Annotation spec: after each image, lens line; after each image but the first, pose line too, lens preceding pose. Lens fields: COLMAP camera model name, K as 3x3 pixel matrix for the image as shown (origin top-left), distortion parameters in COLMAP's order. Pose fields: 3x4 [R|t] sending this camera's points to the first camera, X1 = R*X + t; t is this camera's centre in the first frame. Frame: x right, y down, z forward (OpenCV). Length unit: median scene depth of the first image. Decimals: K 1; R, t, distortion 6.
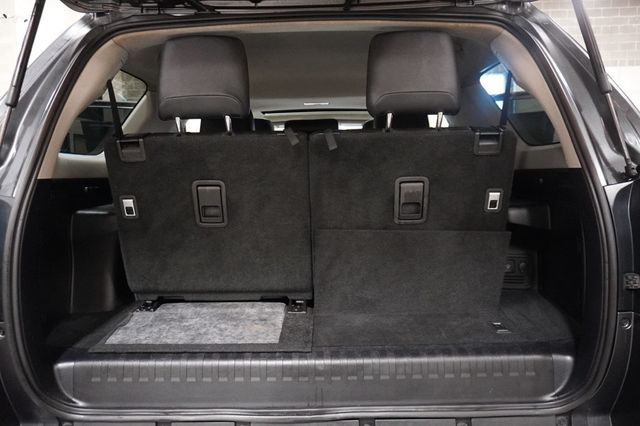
lens RADIAL K [[436.5, 0, 320.0], [0, 436.5, 213.0], [0, 0, 1]] dist [-0.006788, -0.000188]
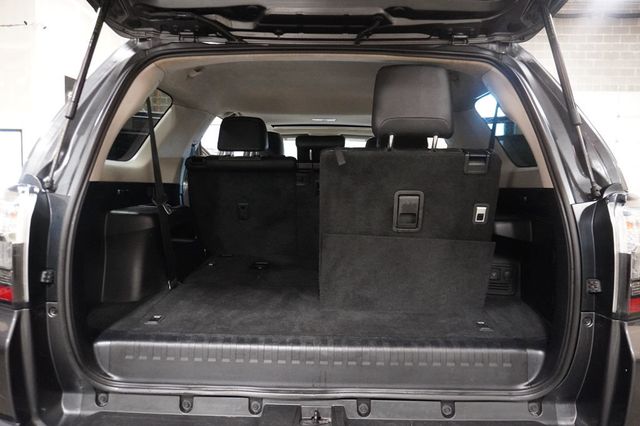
lens RADIAL K [[437.2, 0, 320.0], [0, 437.2, 213.0], [0, 0, 1]] dist [-0.003135, 0.000068]
pose [[0.999374, 0.035356, -0.001156, -0.022835], [-0.035374, 0.999014, -0.026837, 0.015858], [0.000206, 0.026861, 0.999639, -0.160076]]
